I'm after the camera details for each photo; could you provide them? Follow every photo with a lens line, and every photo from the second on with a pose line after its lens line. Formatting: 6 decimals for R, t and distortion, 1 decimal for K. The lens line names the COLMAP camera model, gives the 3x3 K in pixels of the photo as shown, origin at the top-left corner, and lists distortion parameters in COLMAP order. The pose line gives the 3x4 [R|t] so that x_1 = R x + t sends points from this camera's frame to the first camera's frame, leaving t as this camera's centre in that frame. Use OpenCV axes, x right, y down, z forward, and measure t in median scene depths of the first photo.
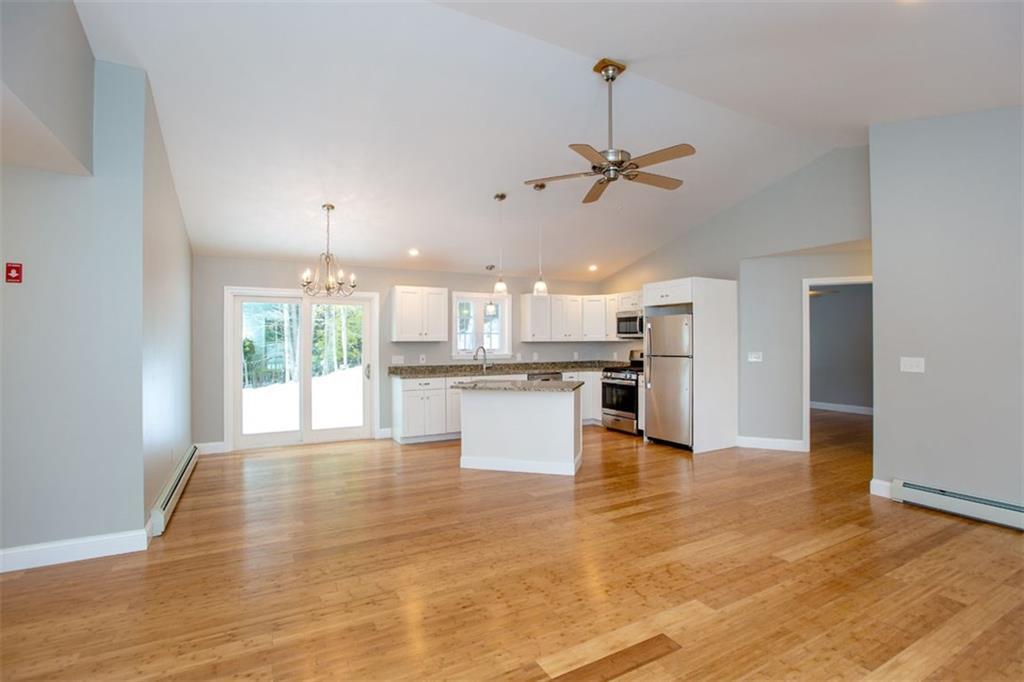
lens RADIAL K [[479.7, 0, 515.2], [0, 479.7, 342.8], [0, 0, 1]] dist [-0.002196, -0.000180]
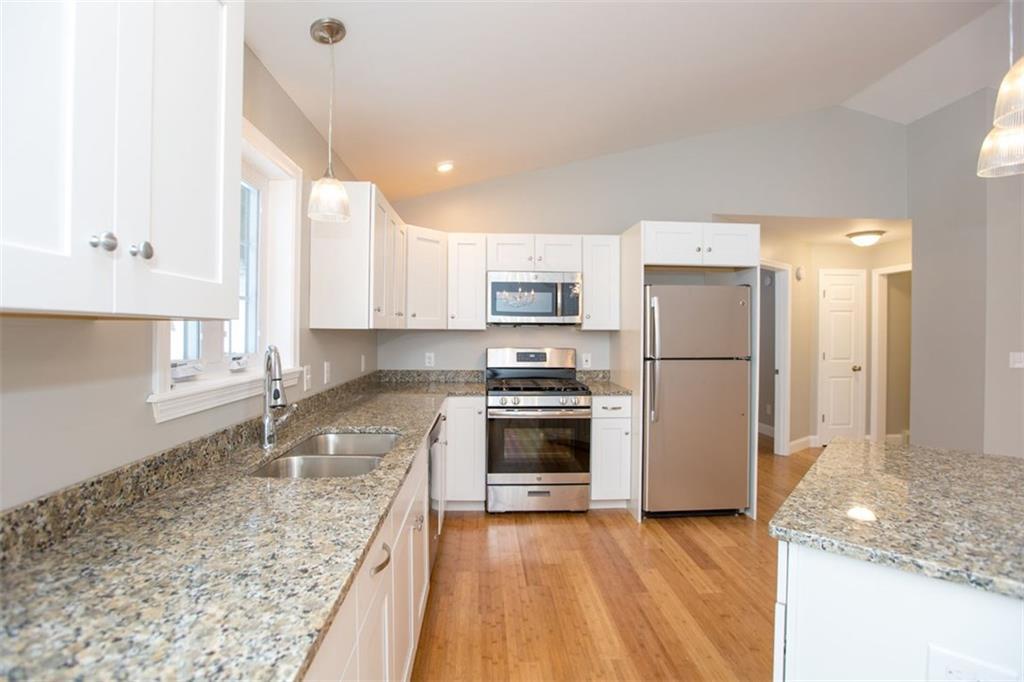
lens RADIAL K [[479.7, 0, 511.5], [0, 479.7, 336.1], [0, 0, 1]] dist [-0.002196, -0.000180]
pose [[0.430322, -0.000556, 0.902675, -0.230729], [-0.007761, 0.999961, 0.004315, 0.001025], [-0.902642, -0.008863, 0.430301, 0.801662]]
